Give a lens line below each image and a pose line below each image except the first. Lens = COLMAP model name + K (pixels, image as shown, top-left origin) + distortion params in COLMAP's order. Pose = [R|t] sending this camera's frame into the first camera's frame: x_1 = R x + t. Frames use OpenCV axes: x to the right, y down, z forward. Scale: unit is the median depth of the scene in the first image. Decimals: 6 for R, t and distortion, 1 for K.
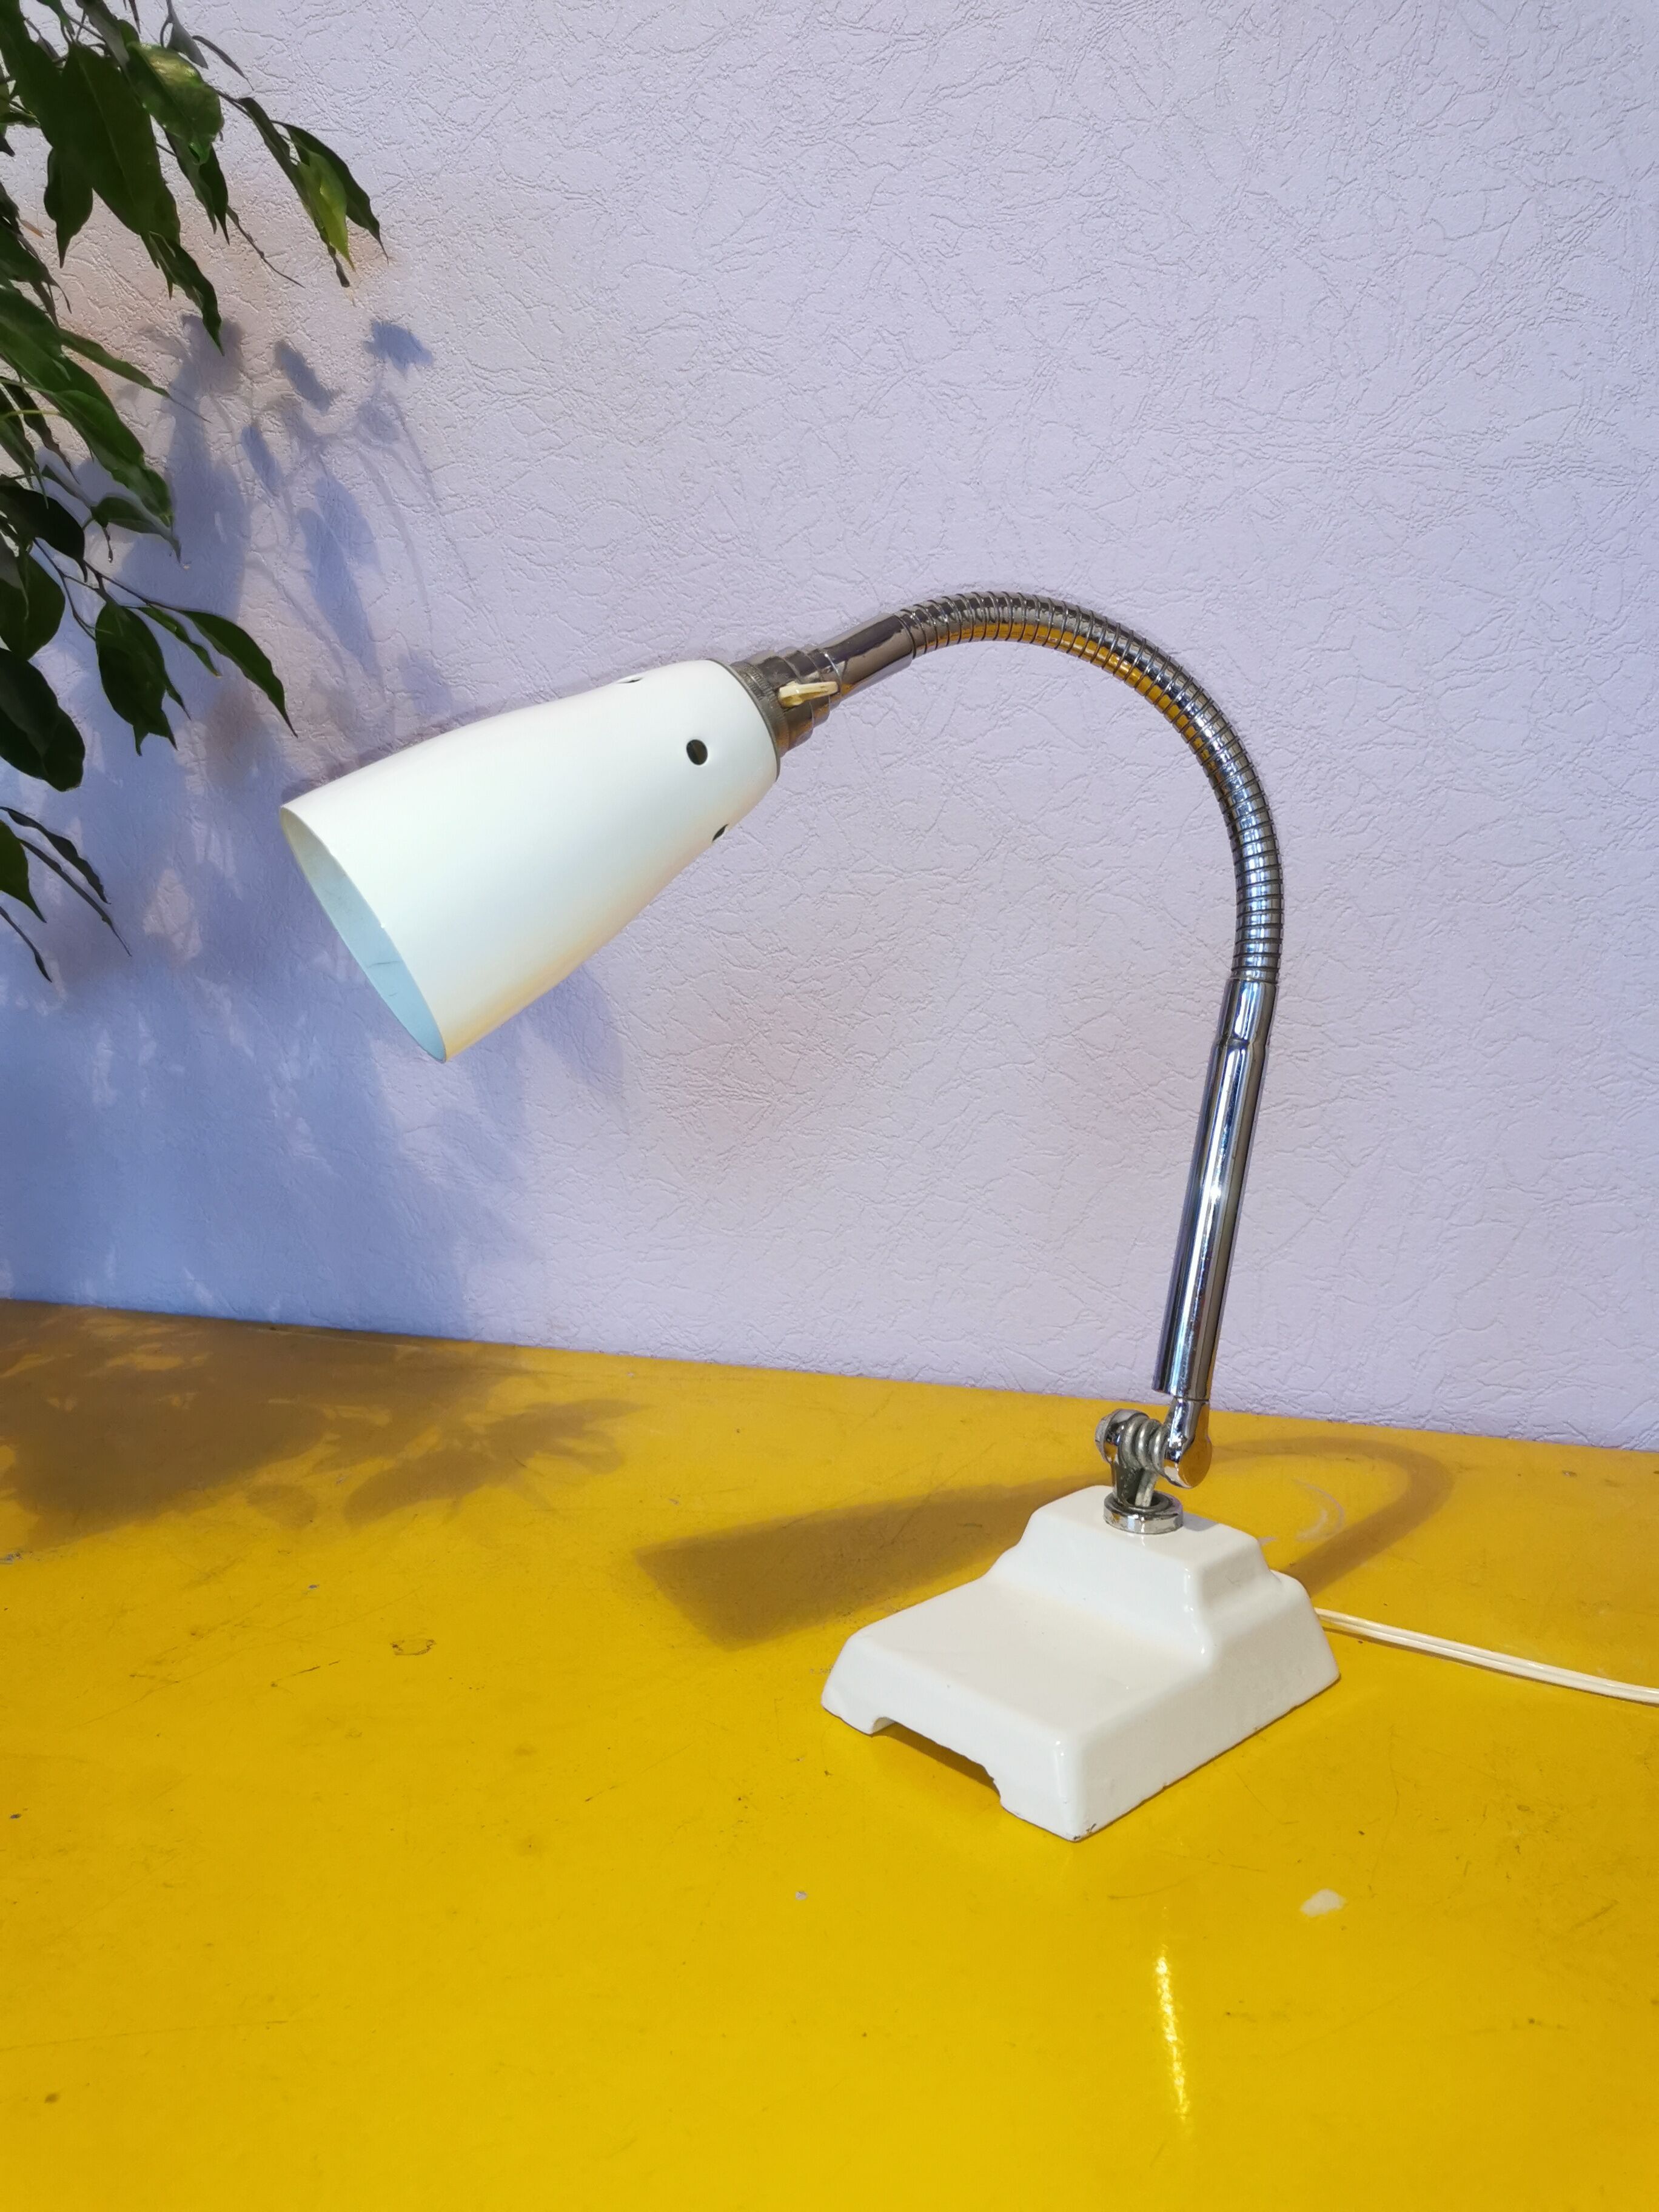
lens RADIAL K [[1751.8, 0, 837.7], [0, 1751.8, 1093.8], [0, 0, 1]] dist [0.021789, -0.014453]
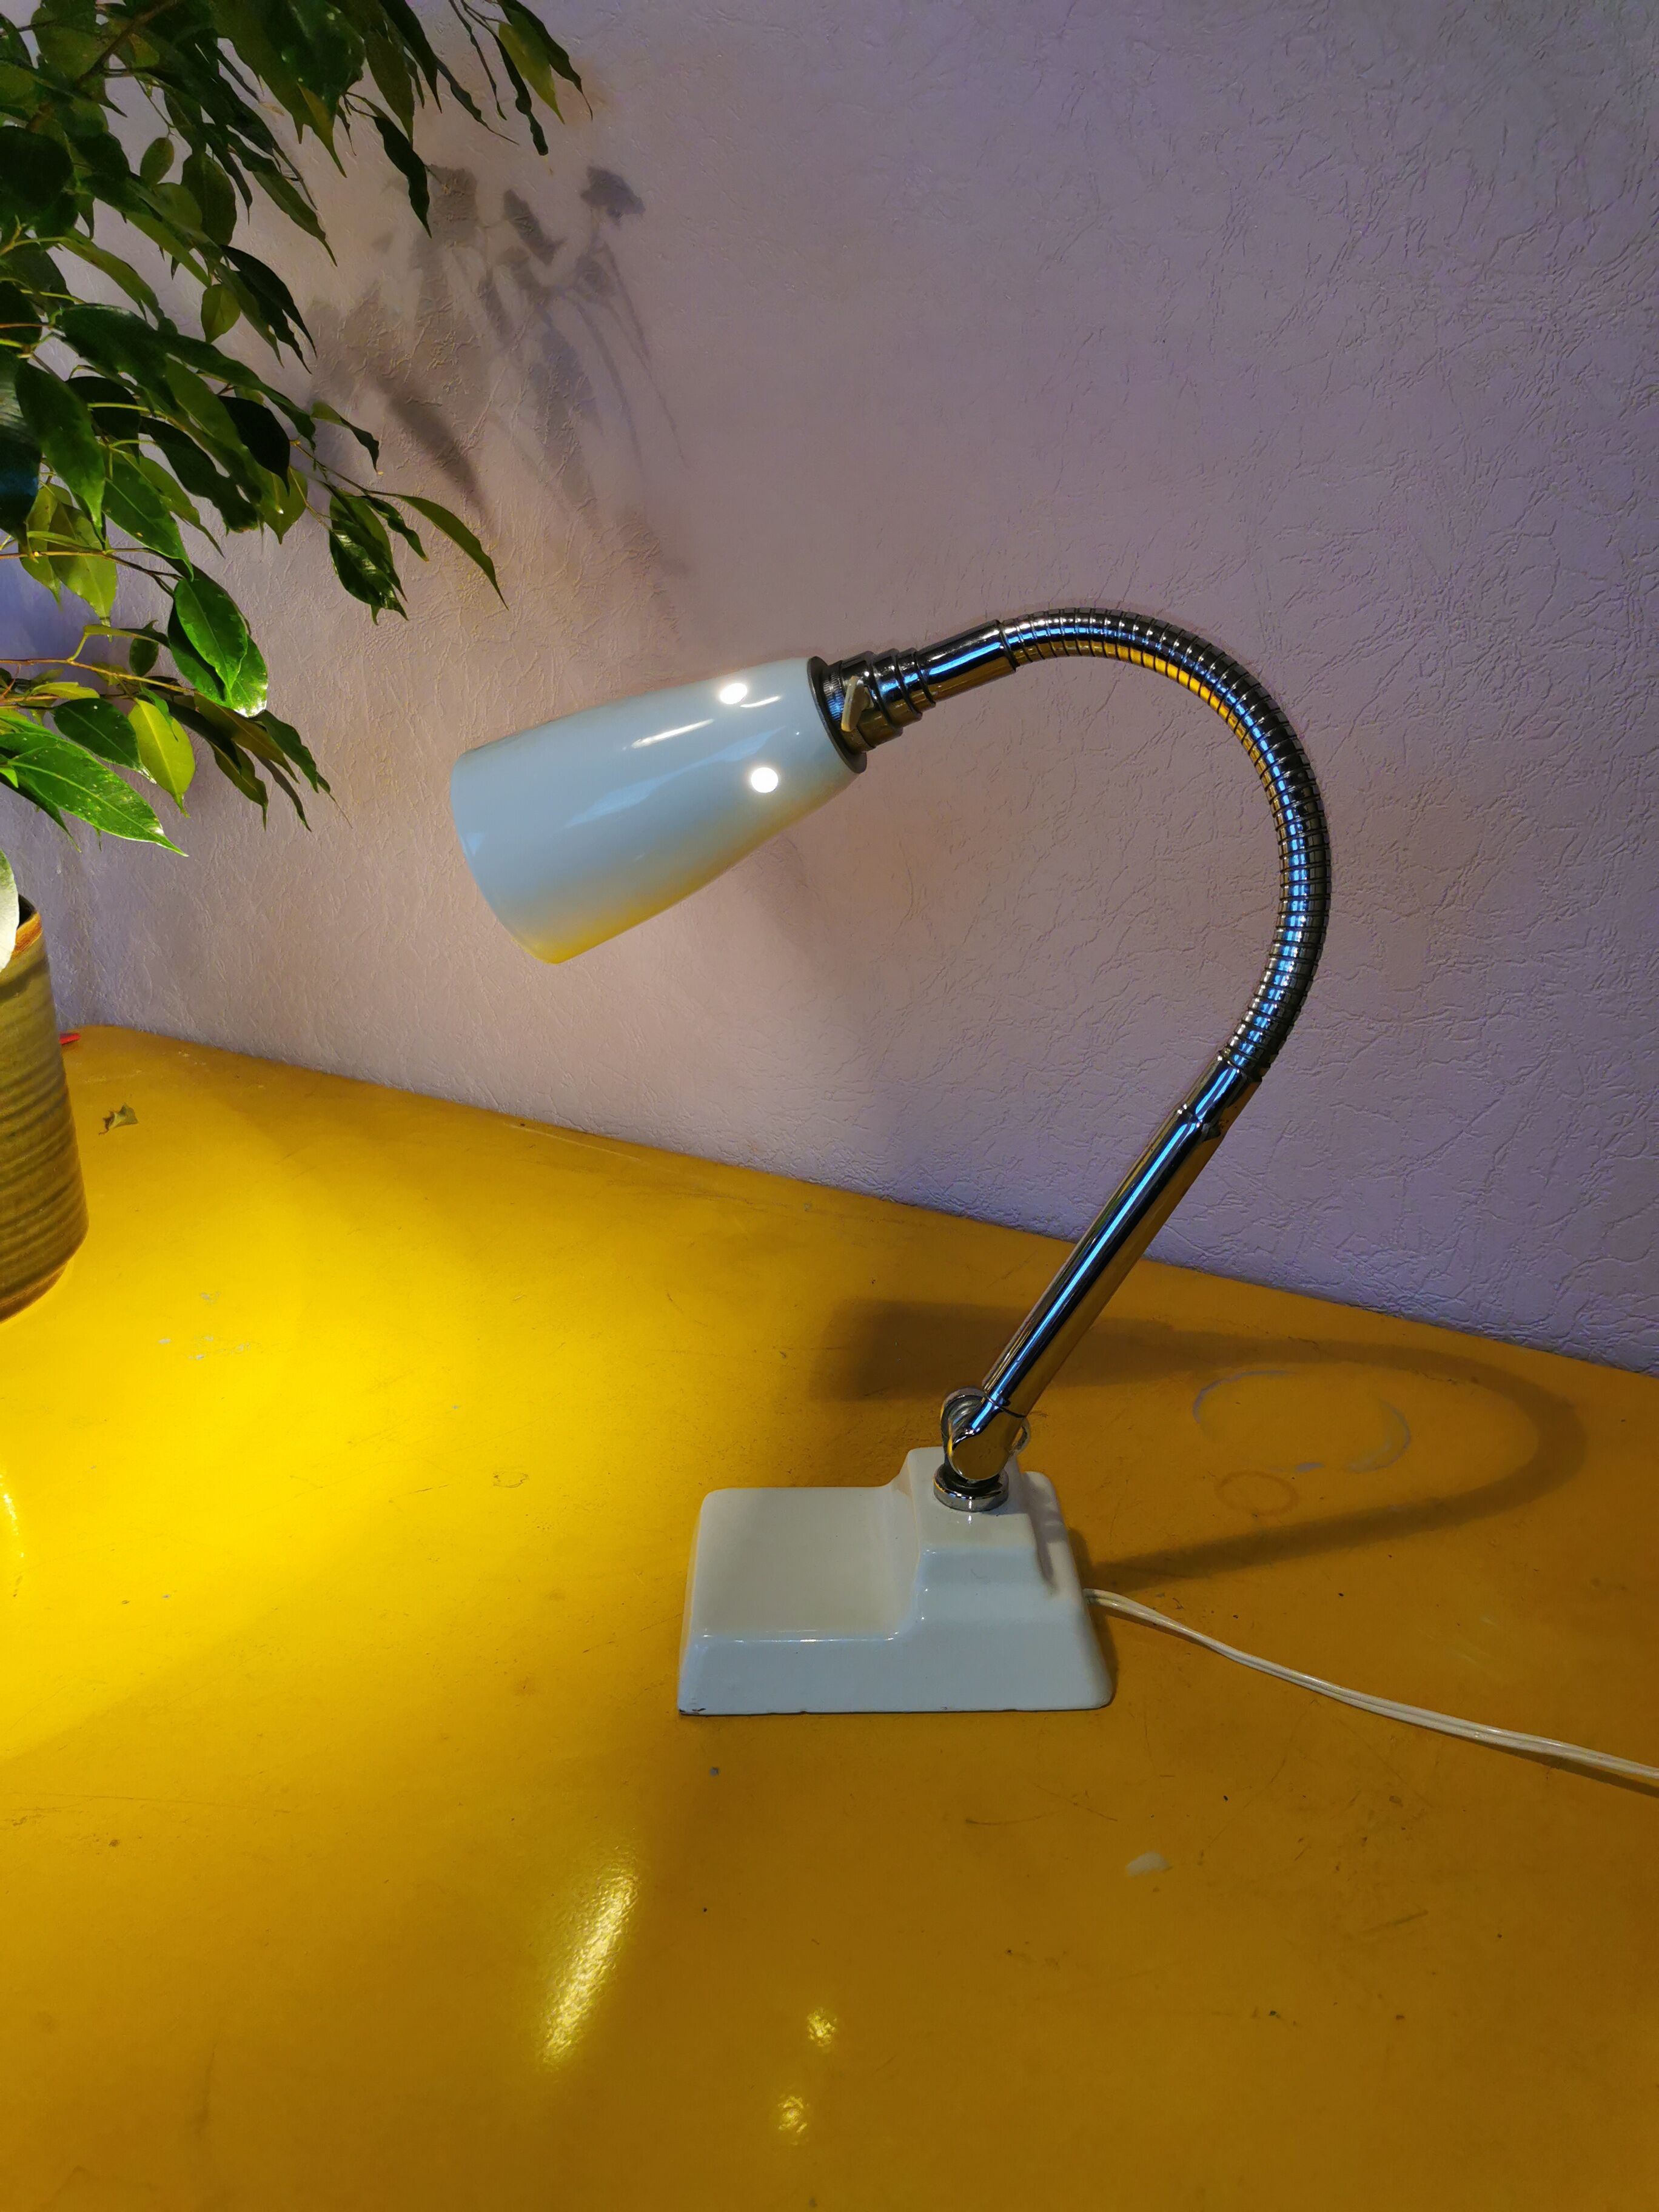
lens RADIAL K [[1751.8, 0, 830.7], [0, 1751.8, 1103.3], [0, 0, 1]] dist [0.021789, -0.014453]
pose [[0.964325, 0.081339, -0.251917, 0.174871], [-0.030933, 0.979728, 0.197929, -0.125682], [0.262909, -0.183075, 0.947292, -0.016128]]
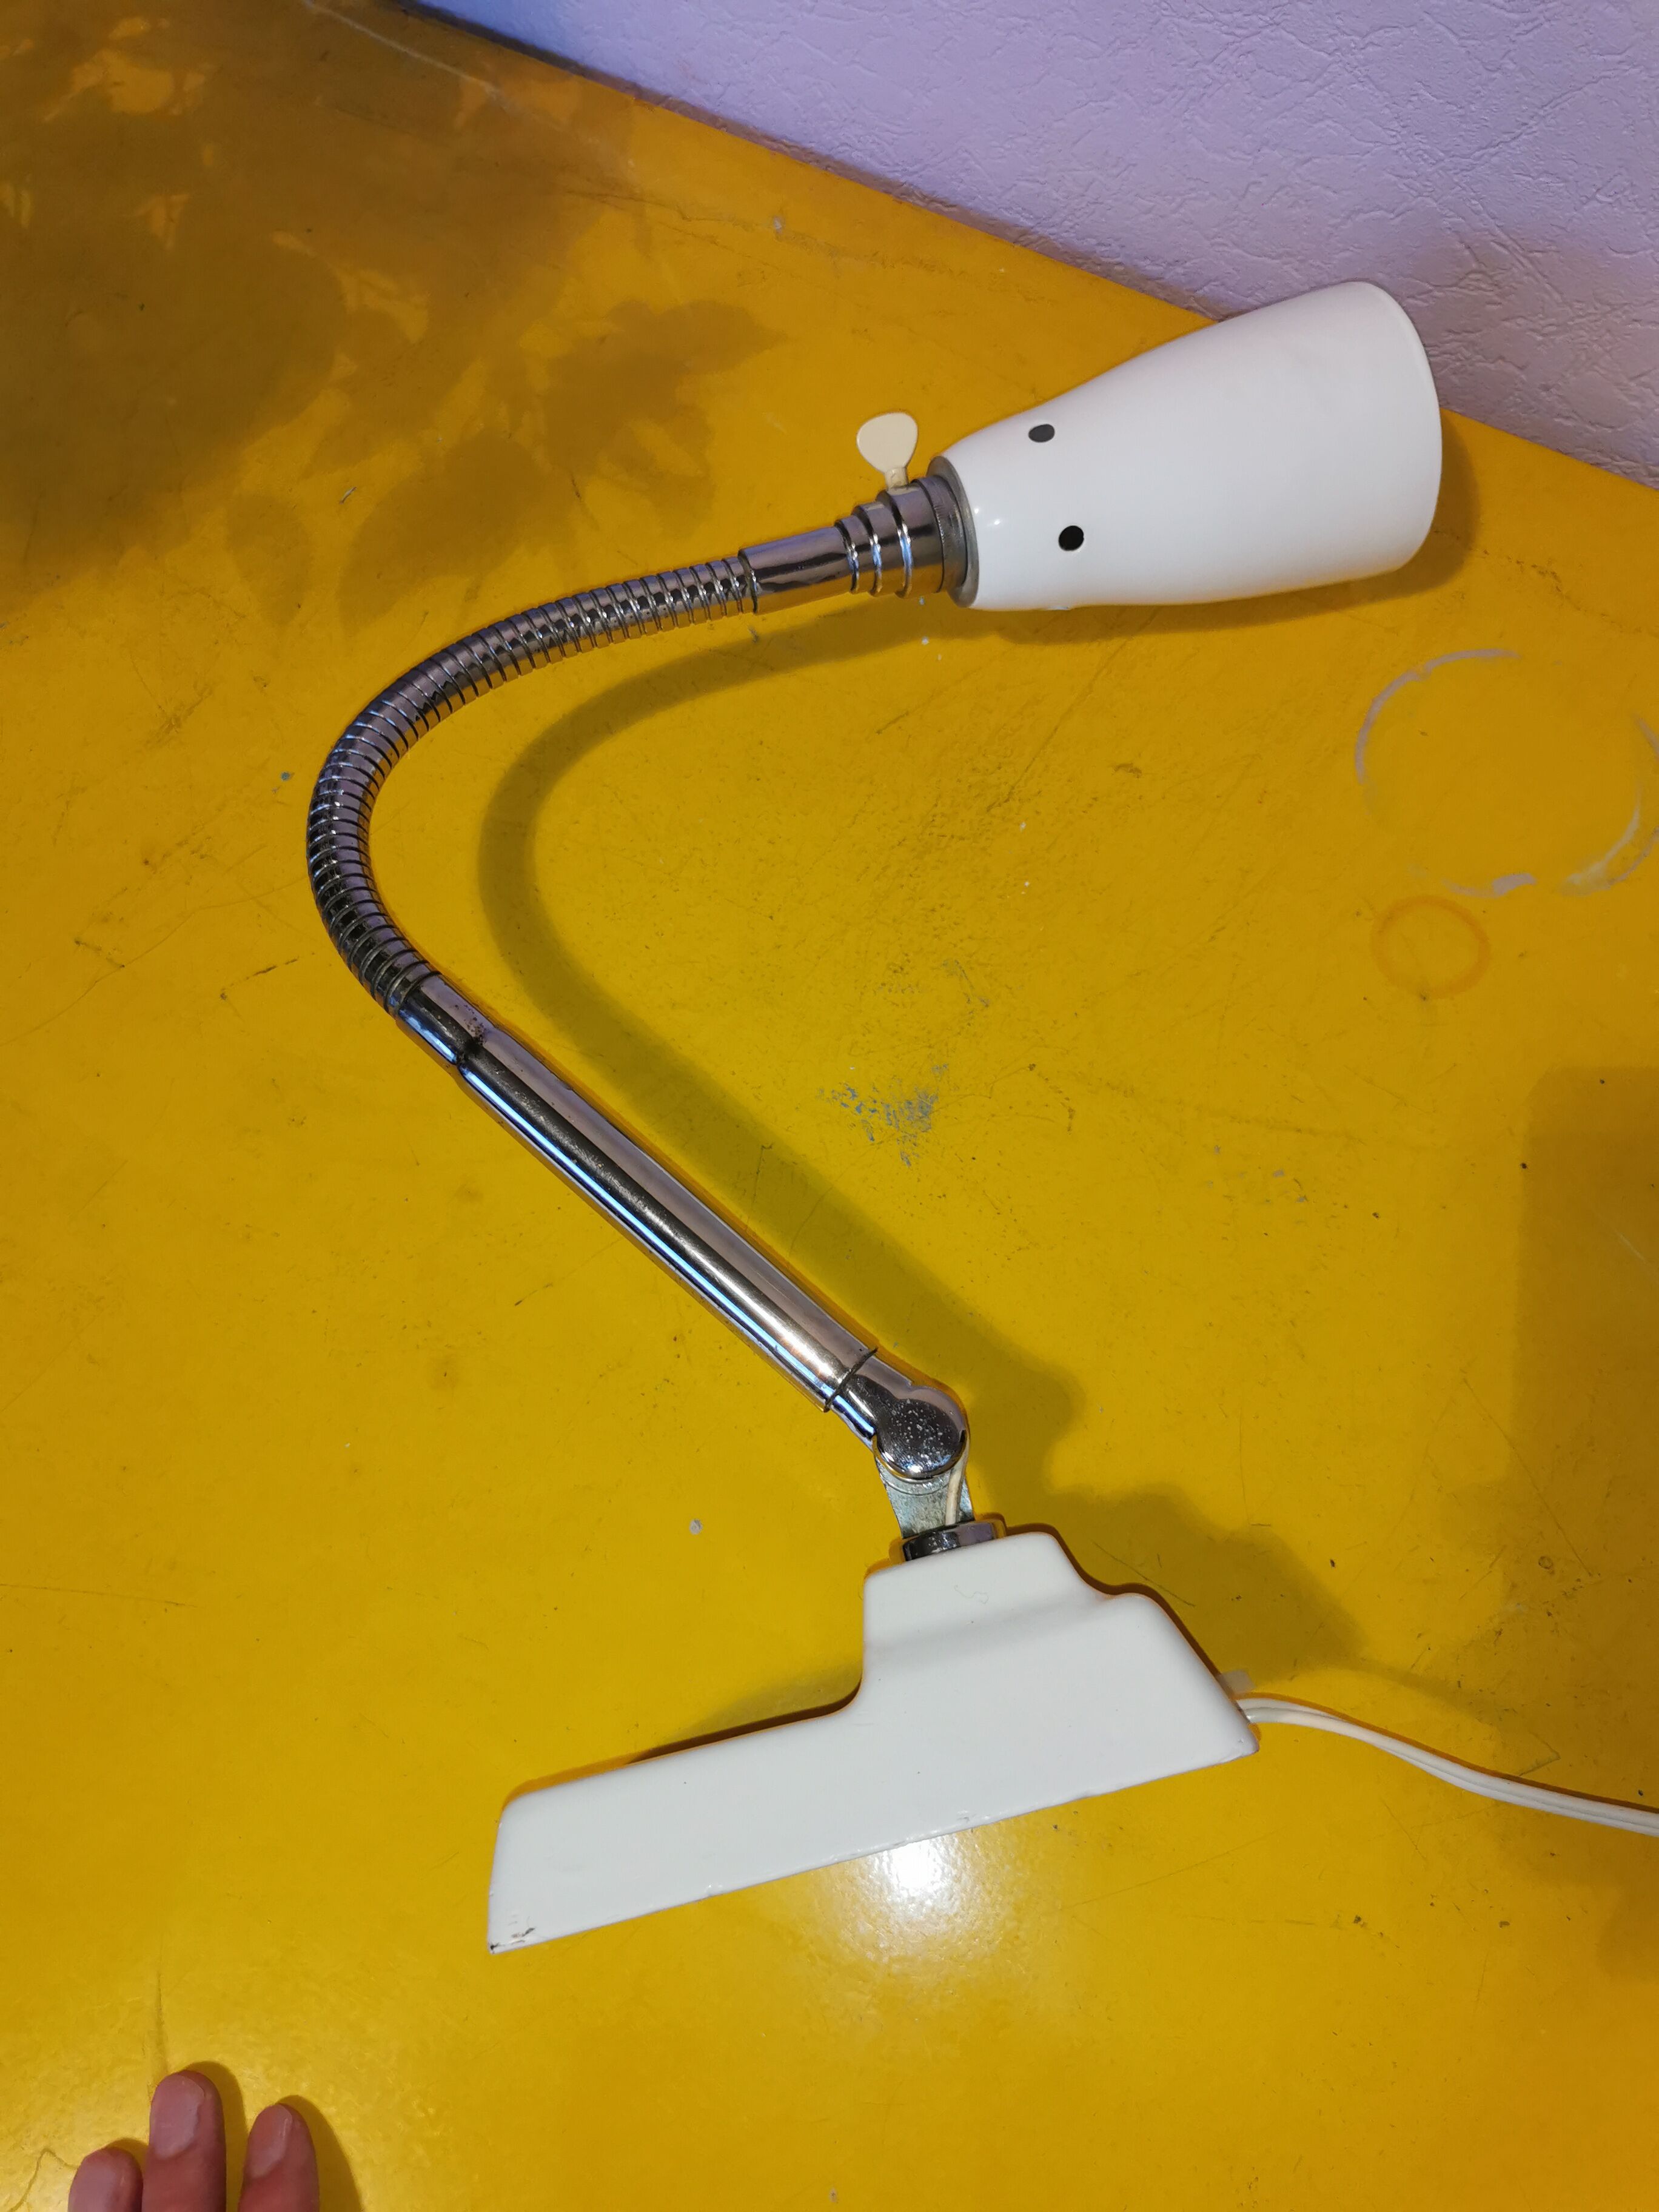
lens RADIAL K [[1751.8, 0, 801.7], [0, 1751.8, 1148.6], [0, 0, 1]] dist [0.021789, -0.014453]
pose [[0.966412, 0.220622, -0.131808, 0.063646], [0.001592, 0.507730, 0.861515, -0.260634], [0.256993, -0.832788, 0.490326, 0.390871]]
